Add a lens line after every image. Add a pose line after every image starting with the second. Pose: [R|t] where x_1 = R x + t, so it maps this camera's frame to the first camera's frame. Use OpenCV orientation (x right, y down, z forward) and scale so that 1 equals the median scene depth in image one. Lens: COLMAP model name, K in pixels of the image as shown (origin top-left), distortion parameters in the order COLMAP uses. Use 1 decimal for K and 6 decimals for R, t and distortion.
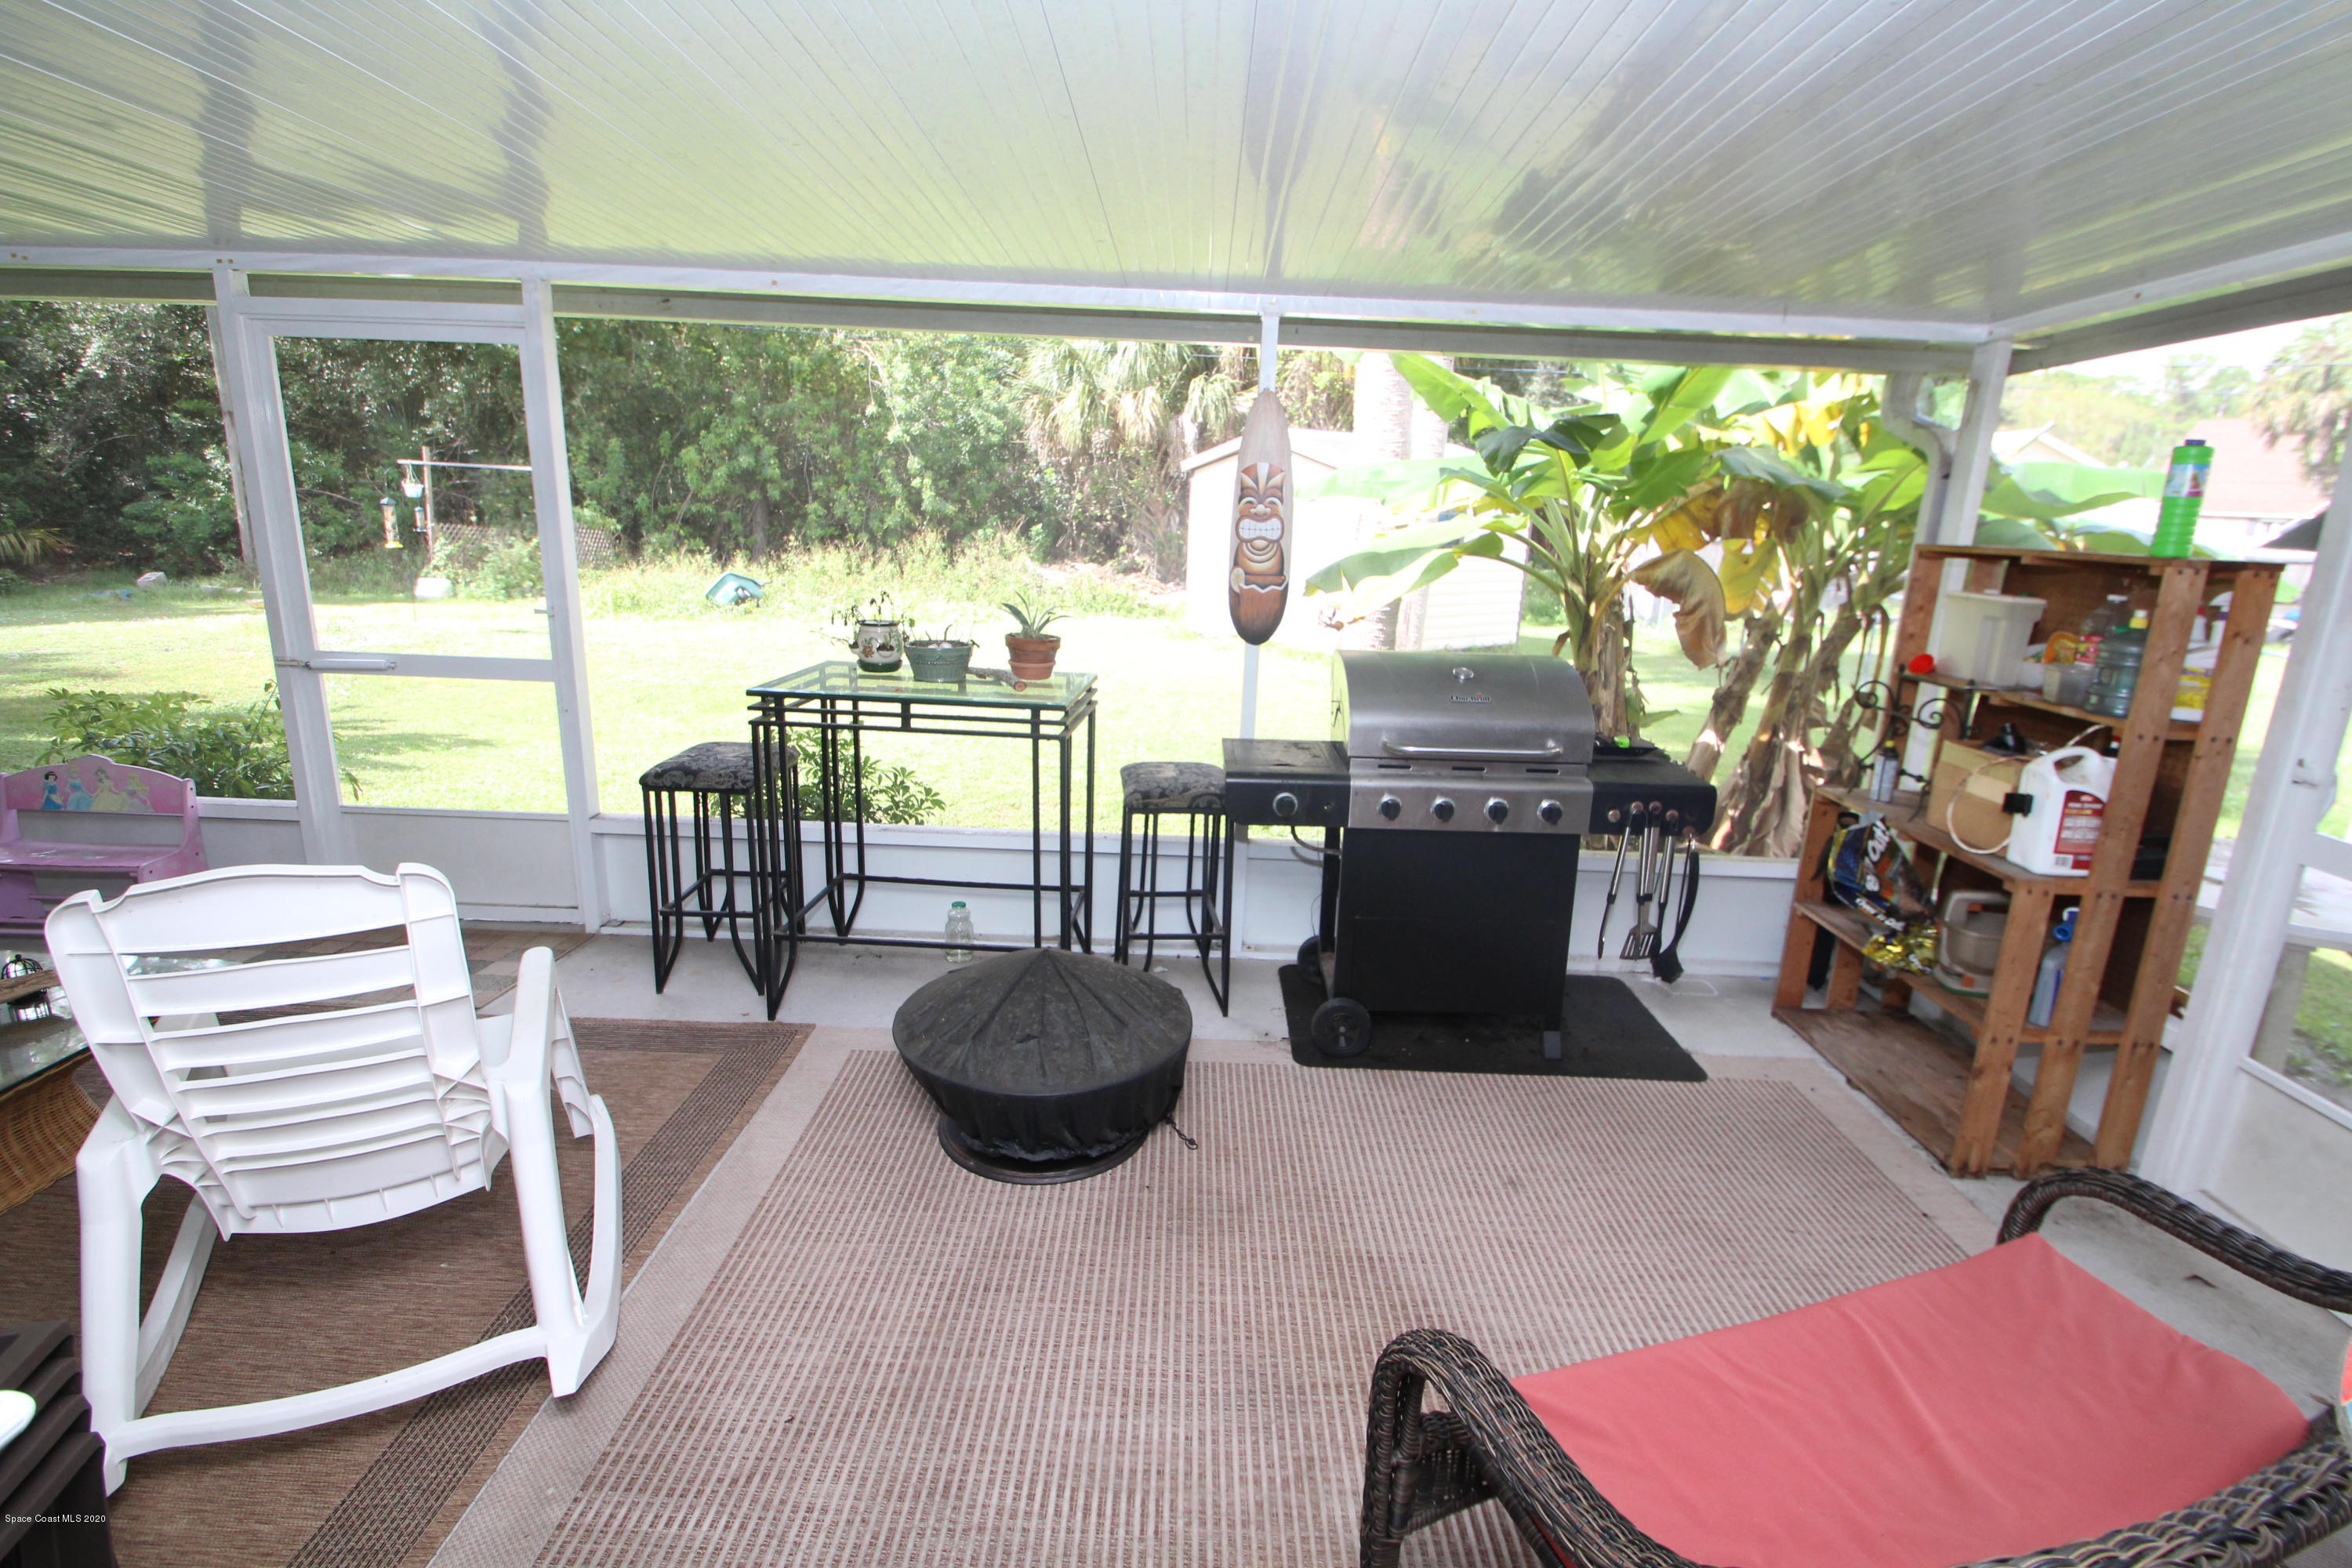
lens RADIAL K [[1097.9, 0, 1193.9], [0, 1097.9, 765.0], [0, 0, 1]] dist [-0.002500, -0.007158]
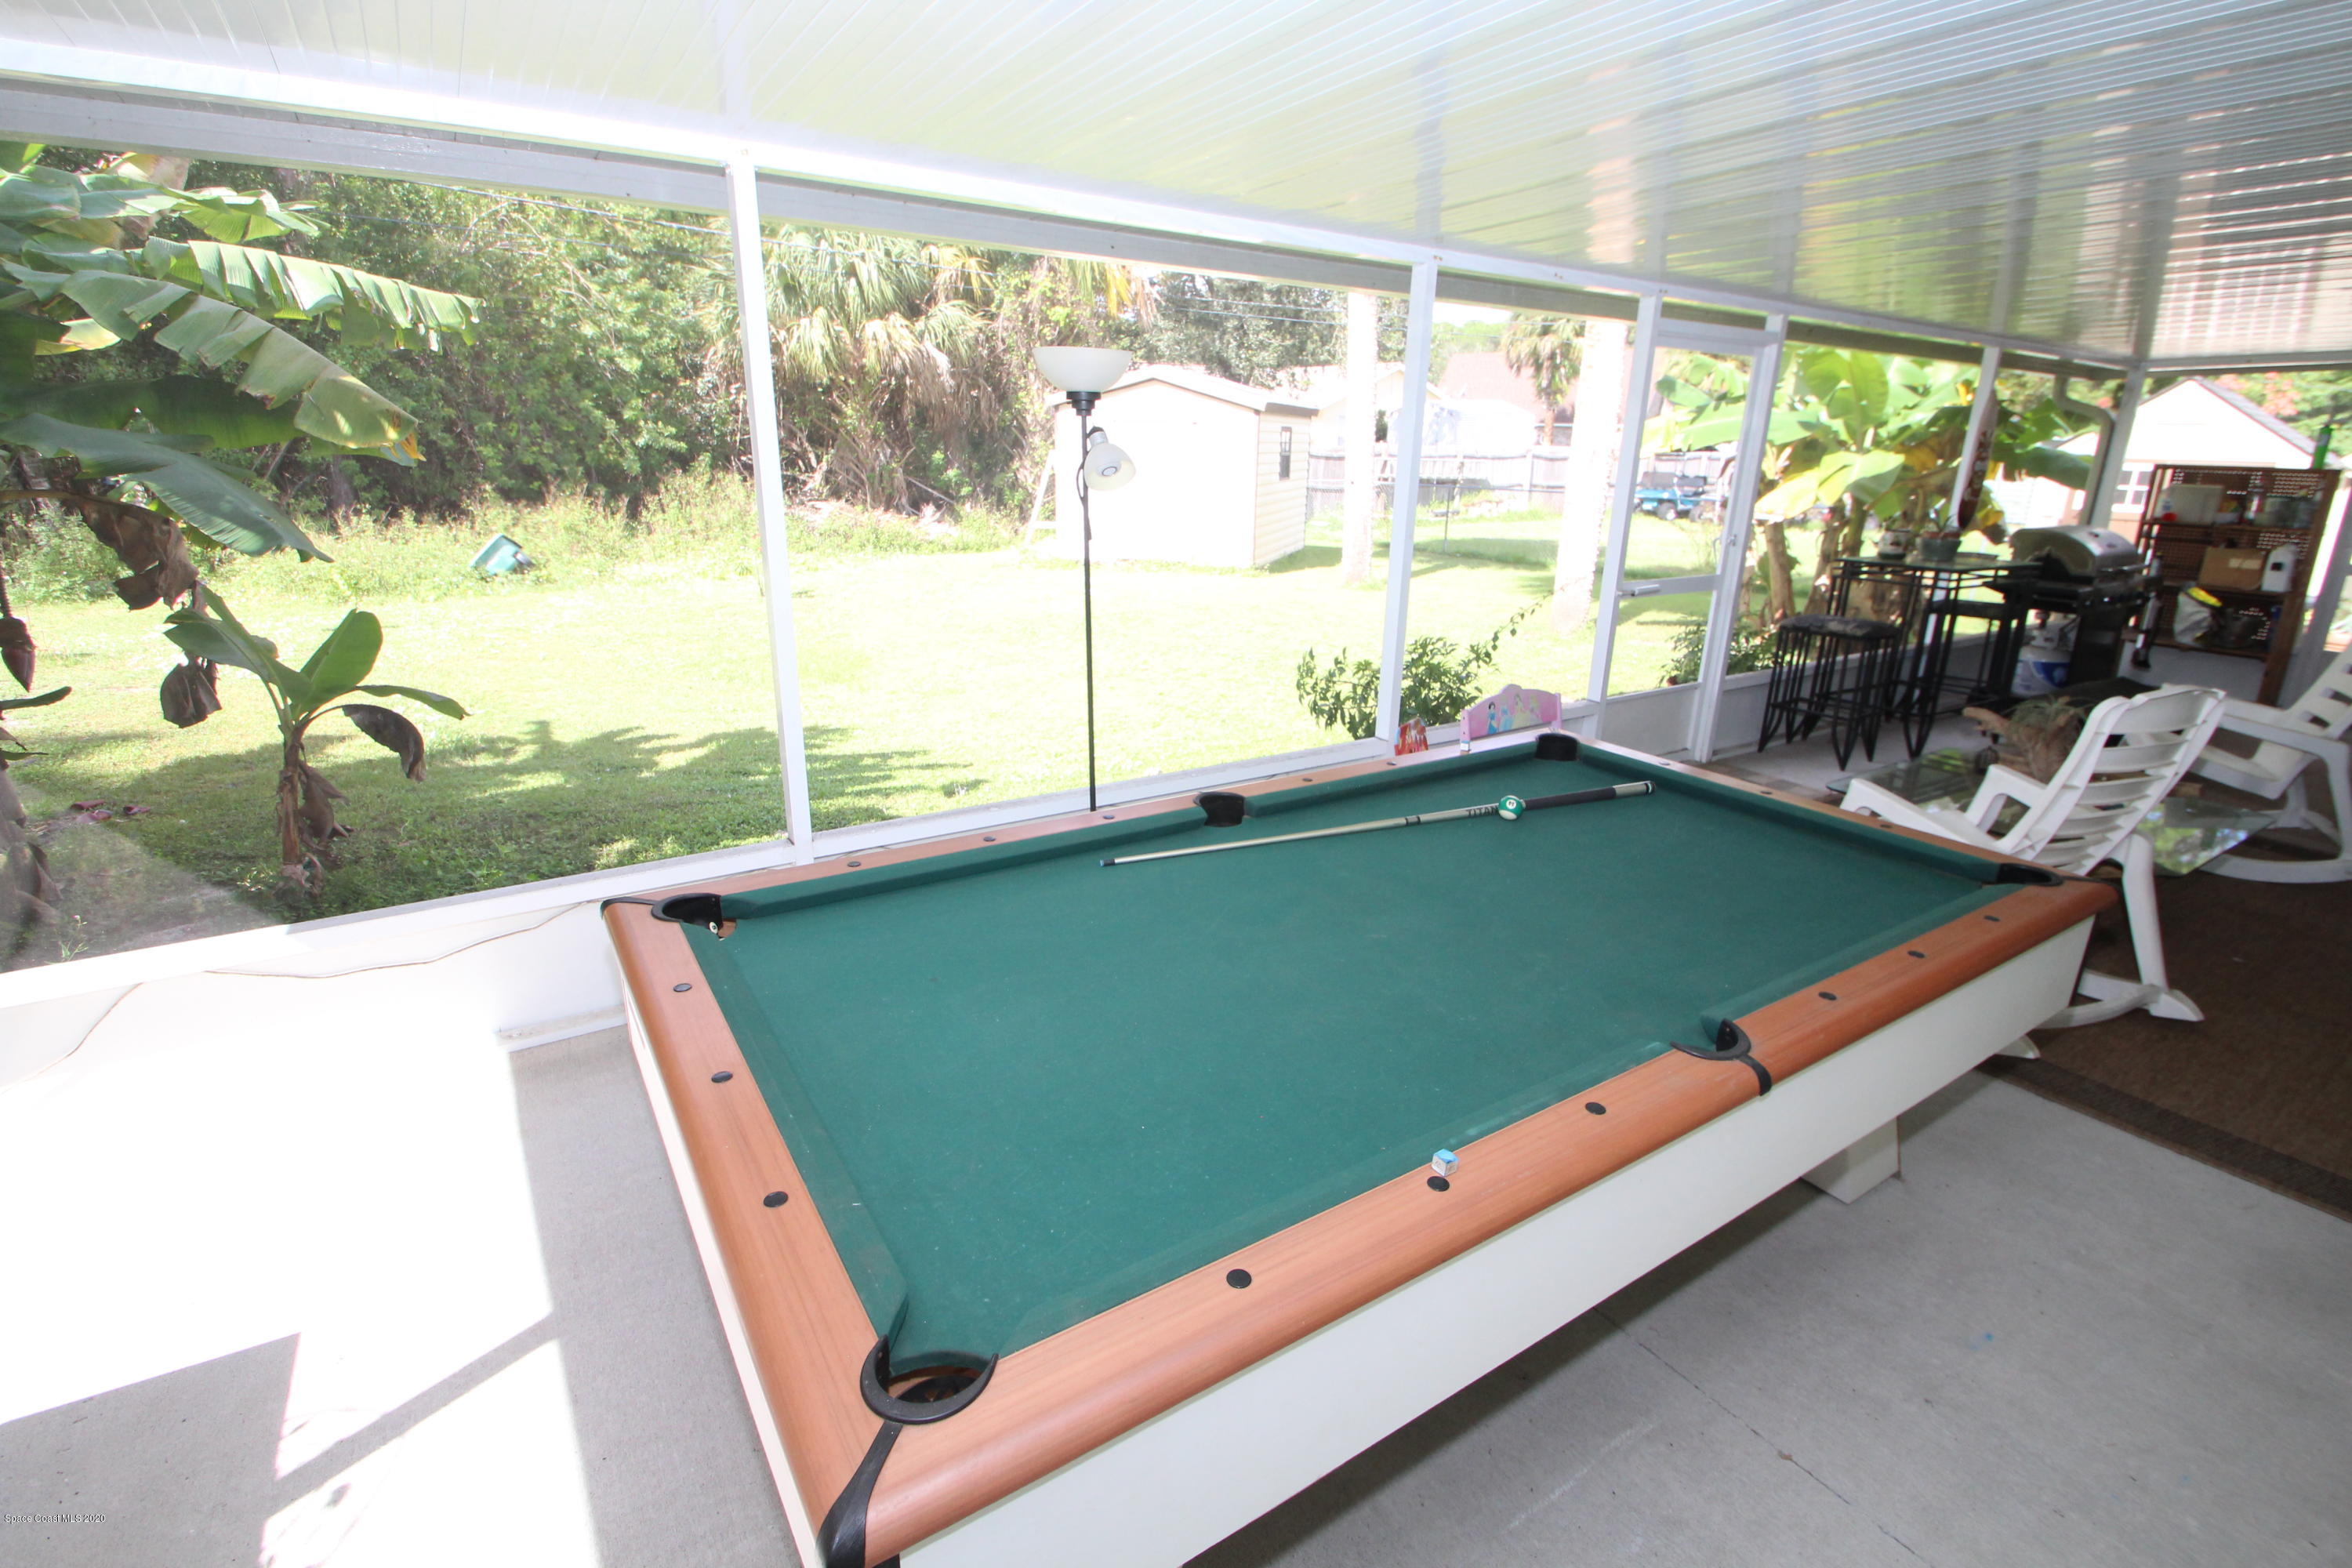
lens RADIAL K [[1097.9, 0, 1199.5], [0, 1097.9, 758.9], [0, 0, 1]] dist [-0.002500, -0.007158]
pose [[0.833180, -0.175000, 0.524581, -0.403867], [0.140782, 0.984476, 0.104820, -0.021251], [-0.534781, -0.013482, 0.844883, 0.028442]]
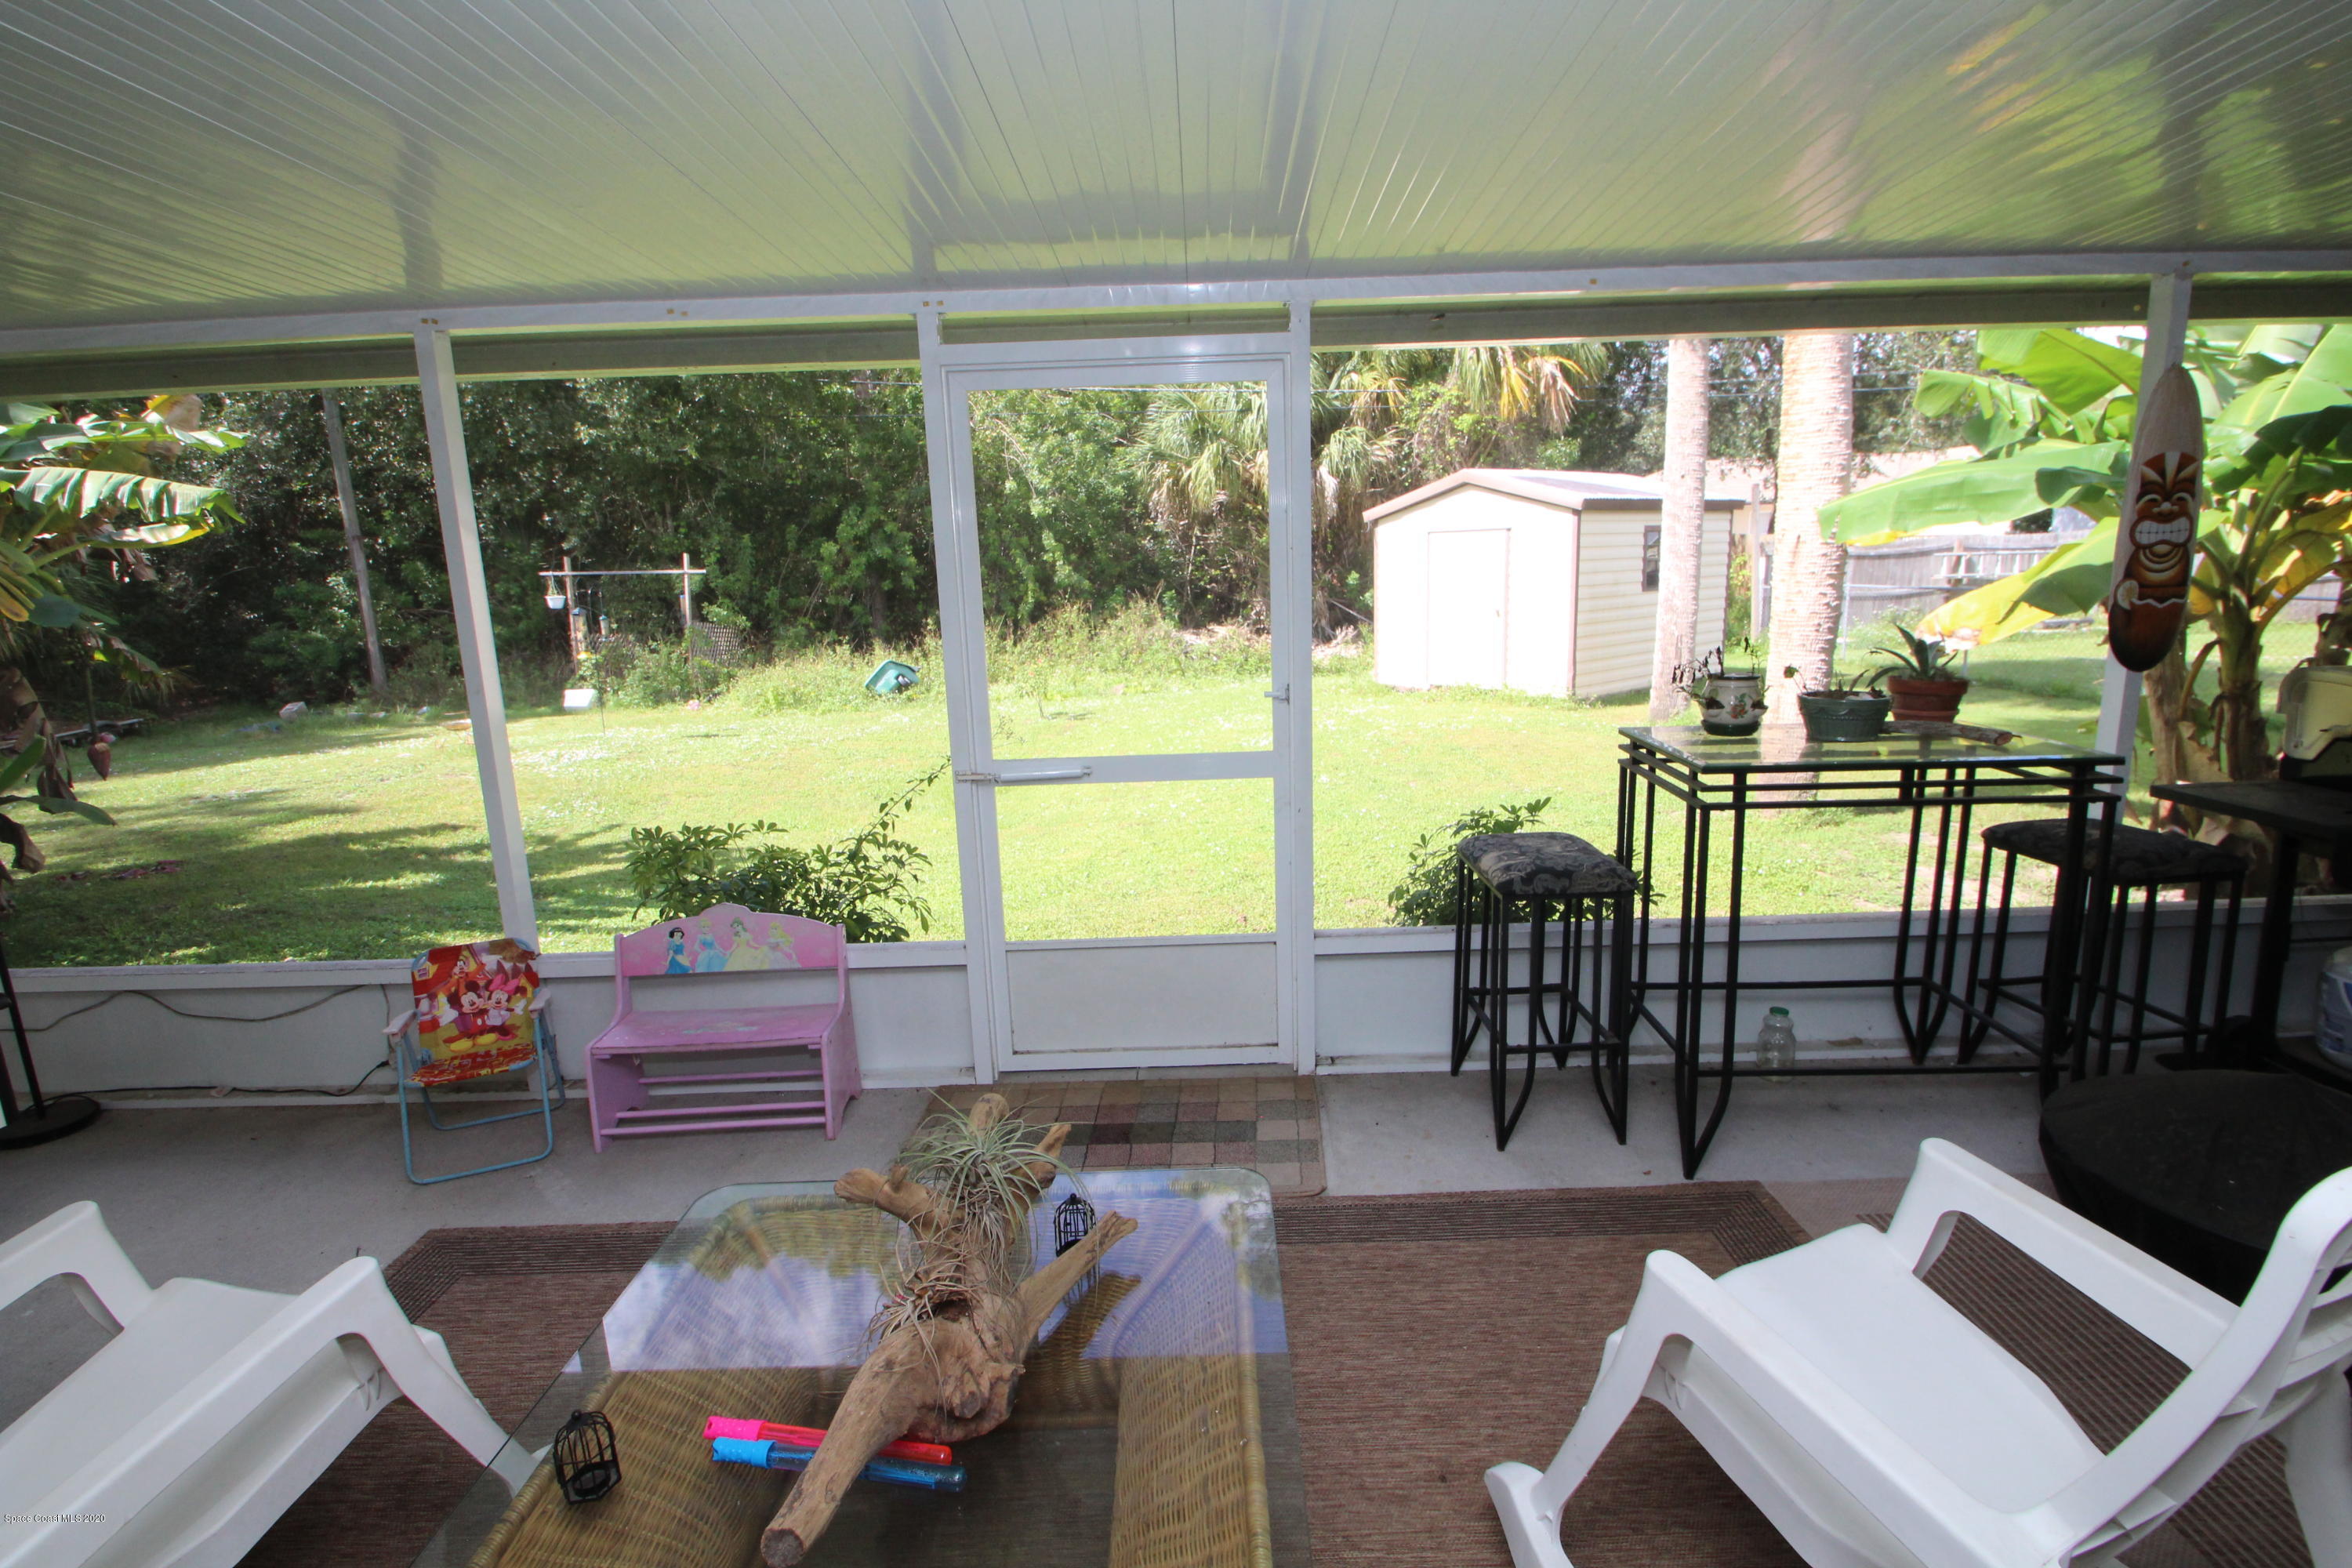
lens RADIAL K [[1097.9, 0, 1196.2], [0, 1097.9, 765.2], [0, 0, 1]] dist [-0.002500, -0.007158]
pose [[0.997316, -0.071928, -0.013655, -0.131103], [0.071064, 0.995915, -0.055709, -0.008706], [0.017607, 0.054589, 0.998354, 0.033767]]
